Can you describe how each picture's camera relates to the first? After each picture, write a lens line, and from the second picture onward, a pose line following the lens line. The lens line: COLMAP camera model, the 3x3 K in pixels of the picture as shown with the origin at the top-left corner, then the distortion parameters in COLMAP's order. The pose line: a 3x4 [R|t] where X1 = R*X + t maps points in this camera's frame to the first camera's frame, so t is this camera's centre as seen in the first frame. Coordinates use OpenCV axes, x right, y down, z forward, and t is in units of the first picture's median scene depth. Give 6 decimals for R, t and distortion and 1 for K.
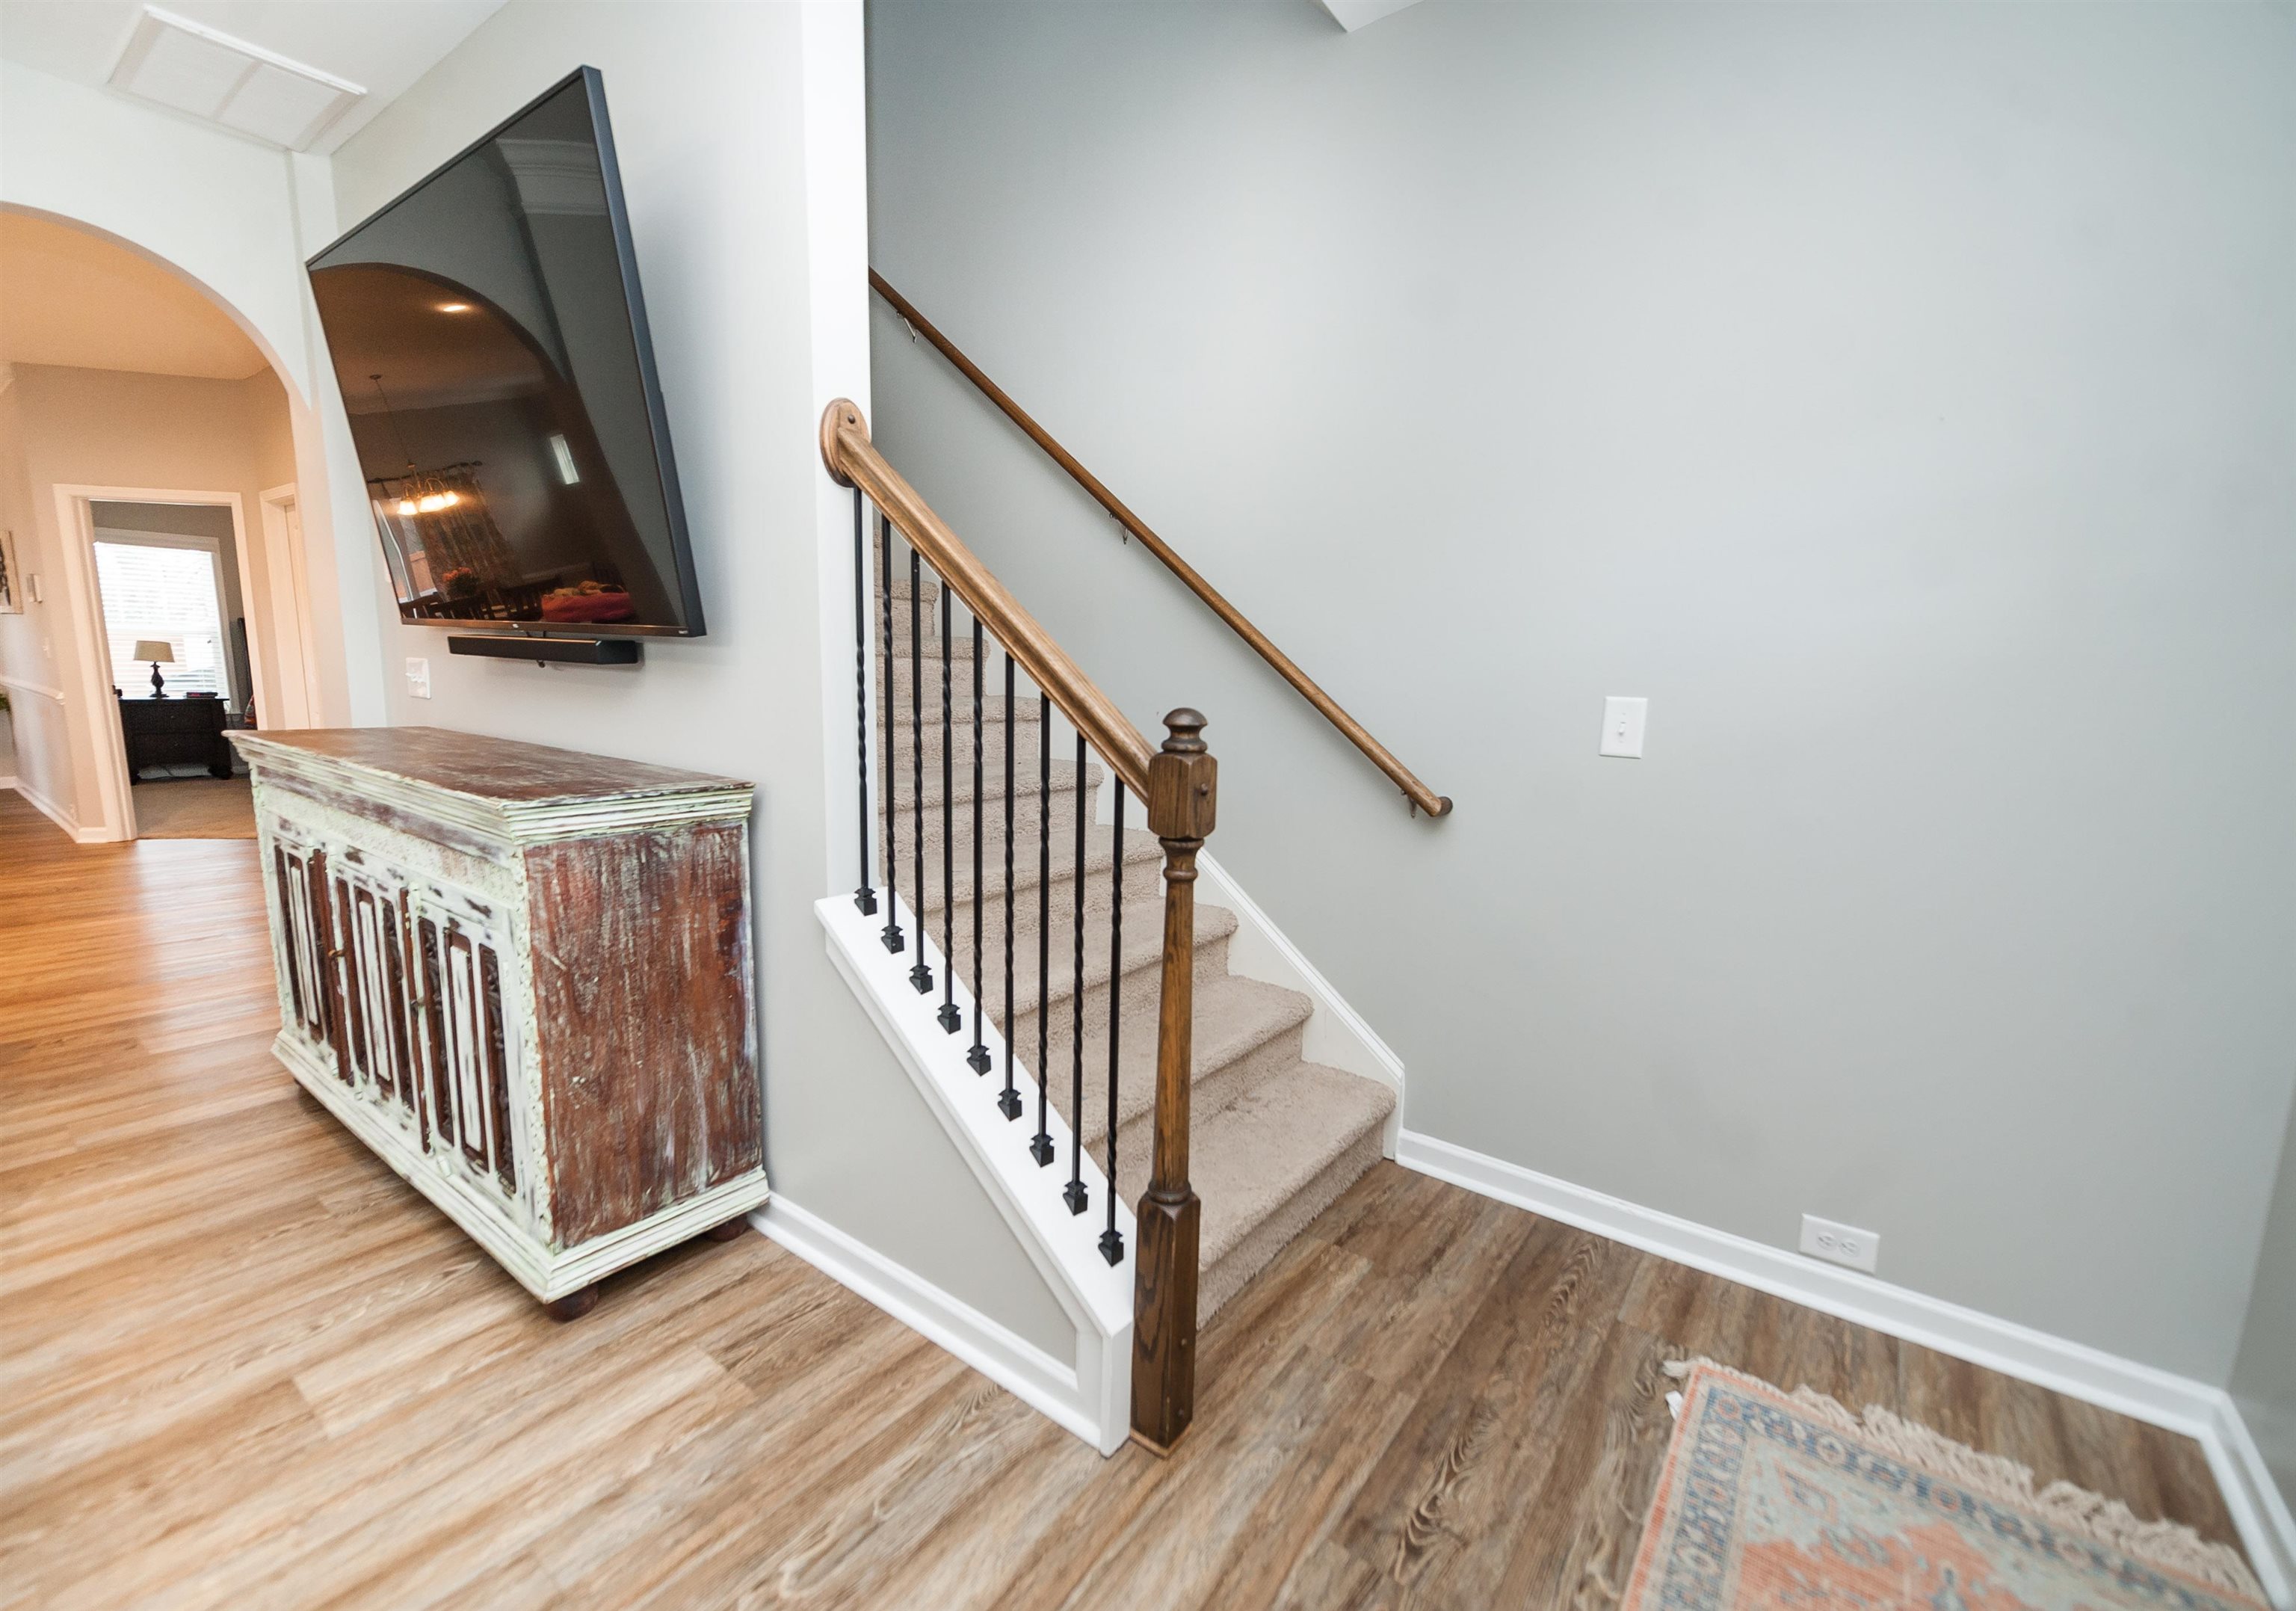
lens RADIAL K [[967.3, 0, 1178.0], [0, 967.3, 816.5], [0, 0, 1]] dist [0.003400, 0.000081]
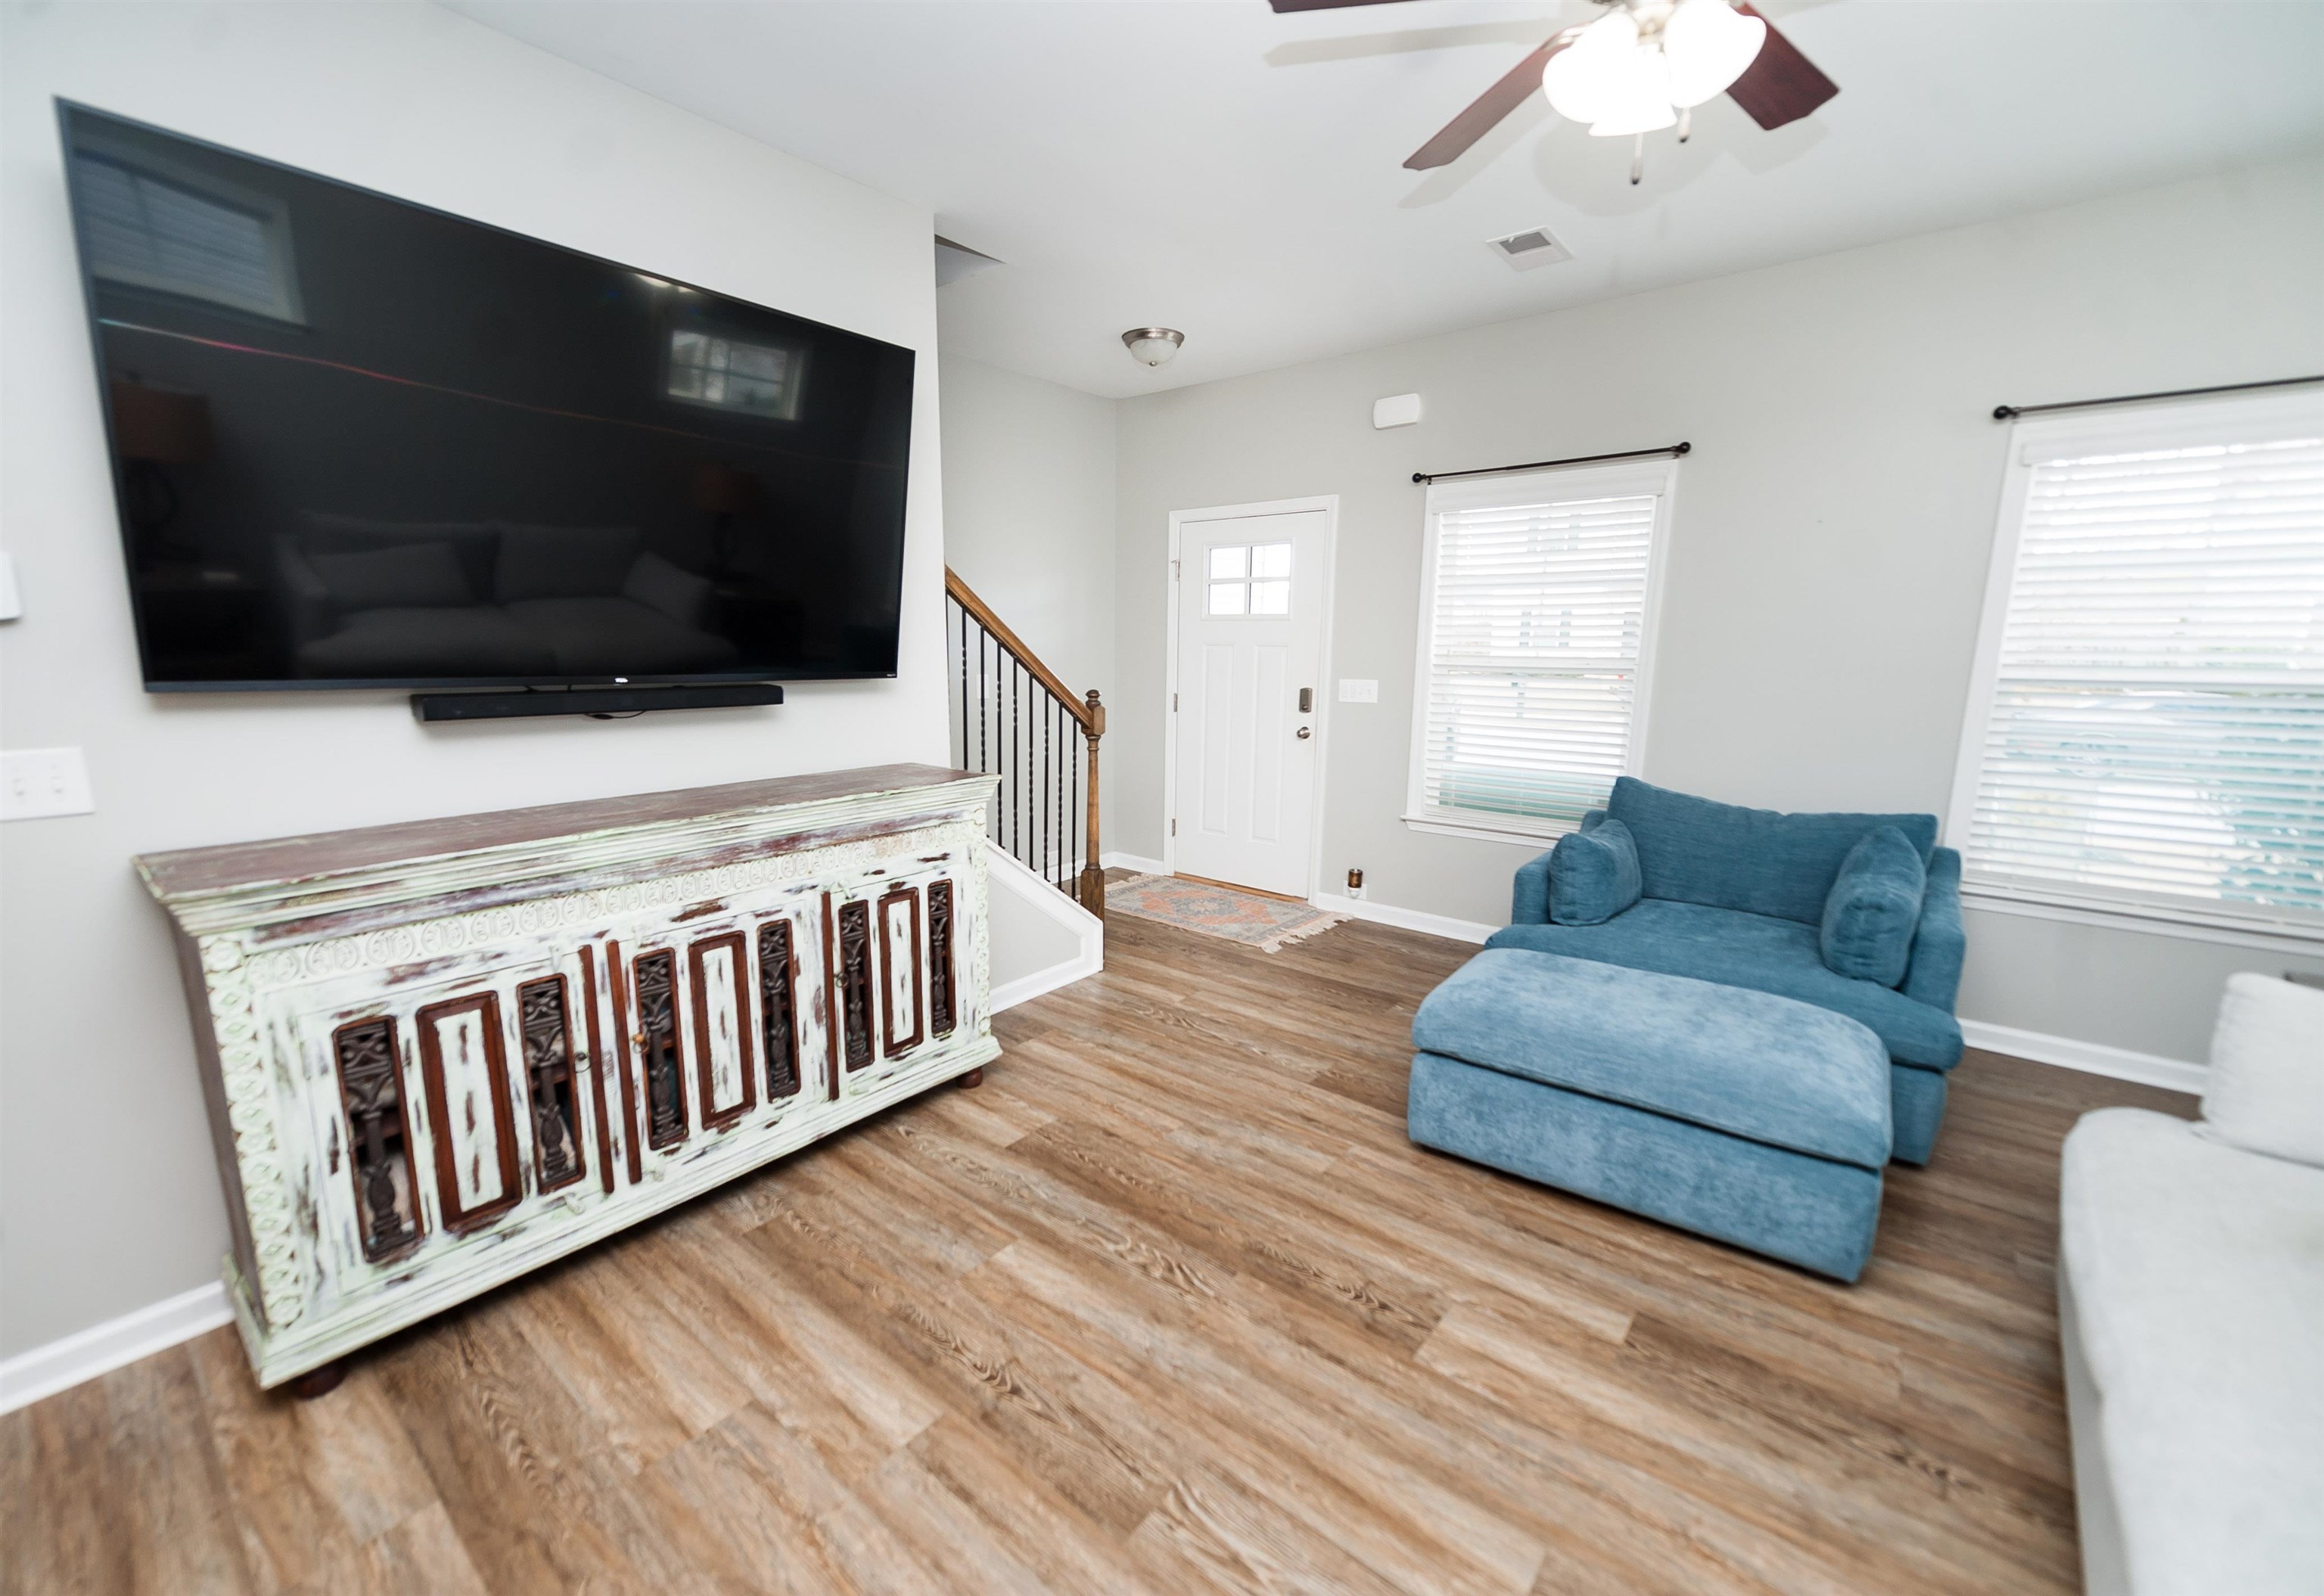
lens RADIAL K [[946.6, 0, 1130.1], [0, 946.6, 810.6], [0, 0, 1]] dist [0.021920, -0.008371]
pose [[0.069696, -0.212629, 0.974644, -2.059447], [0.150864, 0.968029, 0.200398, -0.228490], [-0.986095, 0.133072, 0.099546, 0.491183]]
